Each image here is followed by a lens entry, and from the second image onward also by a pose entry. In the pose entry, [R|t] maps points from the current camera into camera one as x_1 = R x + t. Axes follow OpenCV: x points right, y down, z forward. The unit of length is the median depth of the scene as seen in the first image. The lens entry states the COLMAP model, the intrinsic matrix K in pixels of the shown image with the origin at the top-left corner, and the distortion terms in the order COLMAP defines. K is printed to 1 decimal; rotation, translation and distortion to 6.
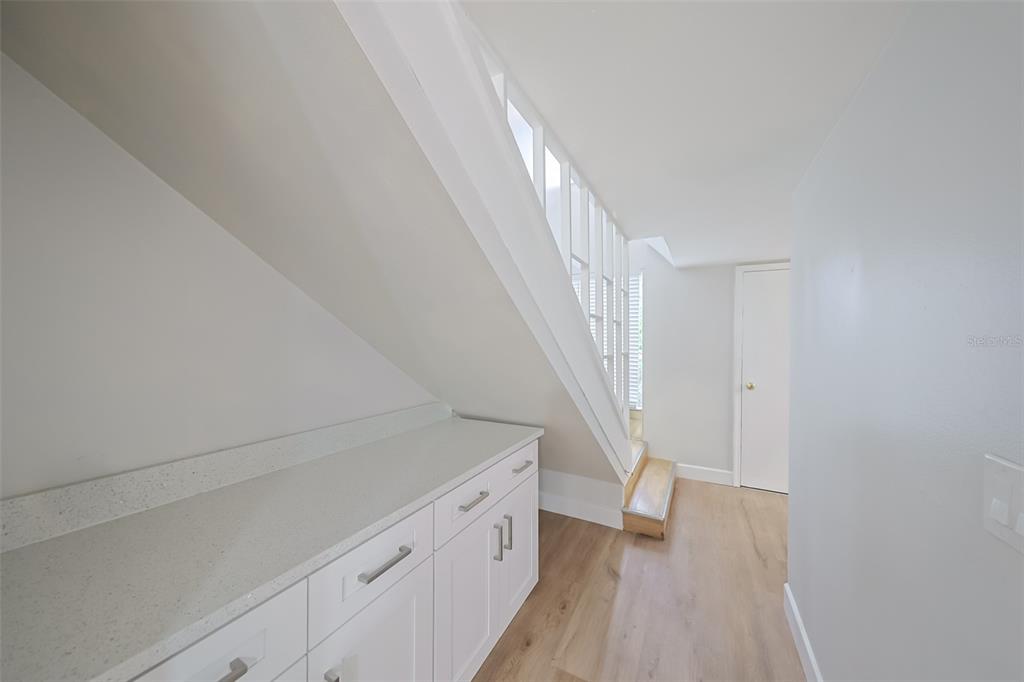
lens RADIAL K [[336.9, 0, 517.9], [0, 336.9, 339.9], [0, 0, 1]] dist [-0.000075, 0.000002]
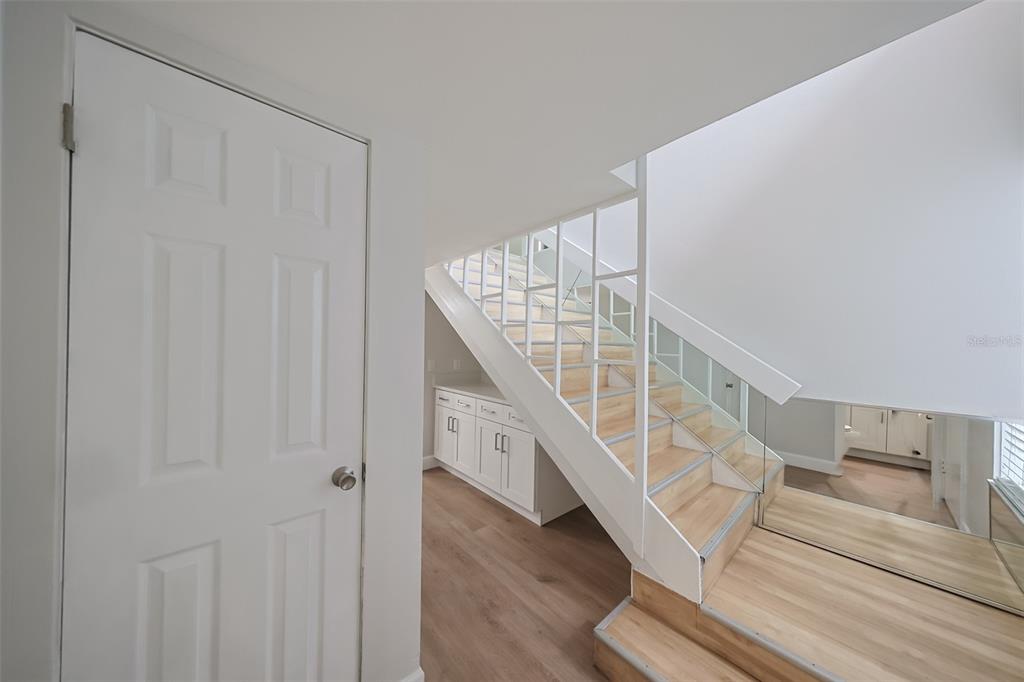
lens RADIAL K [[336.9, 0, 517.9], [0, 336.9, 339.9], [0, 0, 1]] dist [-0.000075, 0.000002]
pose [[-0.351673, -0.028557, -0.935687, 1.453033], [-0.012650, 0.999588, -0.025752, 0.028491], [0.936038, 0.002780, -0.351889, 1.465685]]
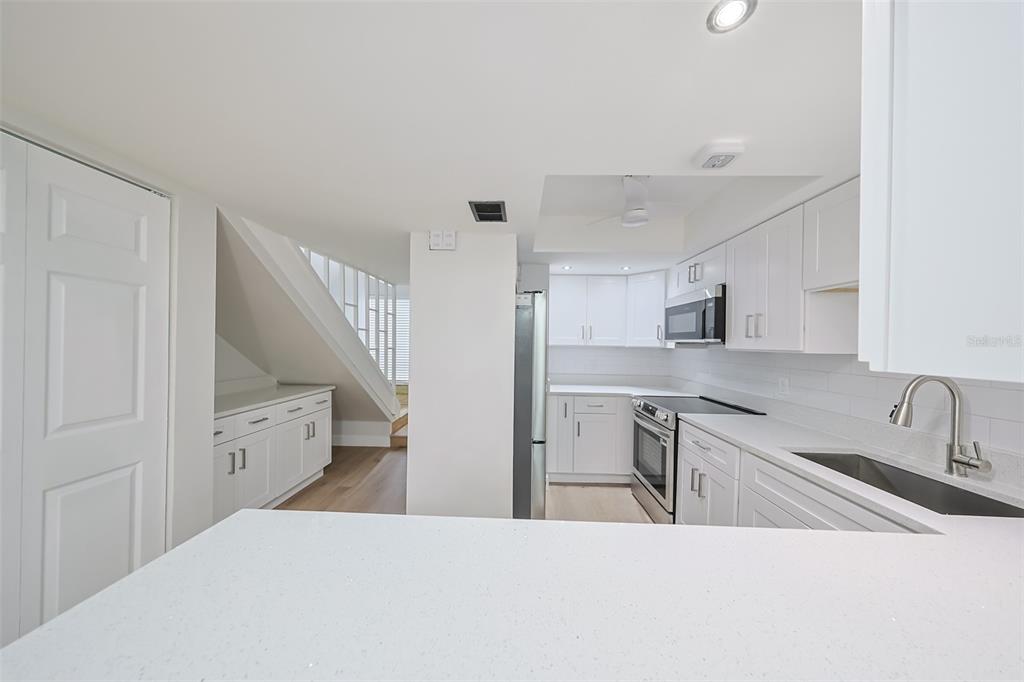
lens RADIAL K [[336.9, 0, 517.9], [0, 336.9, 339.9], [0, 0, 1]] dist [-0.000075, 0.000002]
pose [[0.882176, 0.002365, 0.470914, 0.095250], [-0.001326, 0.999996, -0.002539, 0.000065], [-0.470918, 0.001616, 0.882175, -1.276164]]
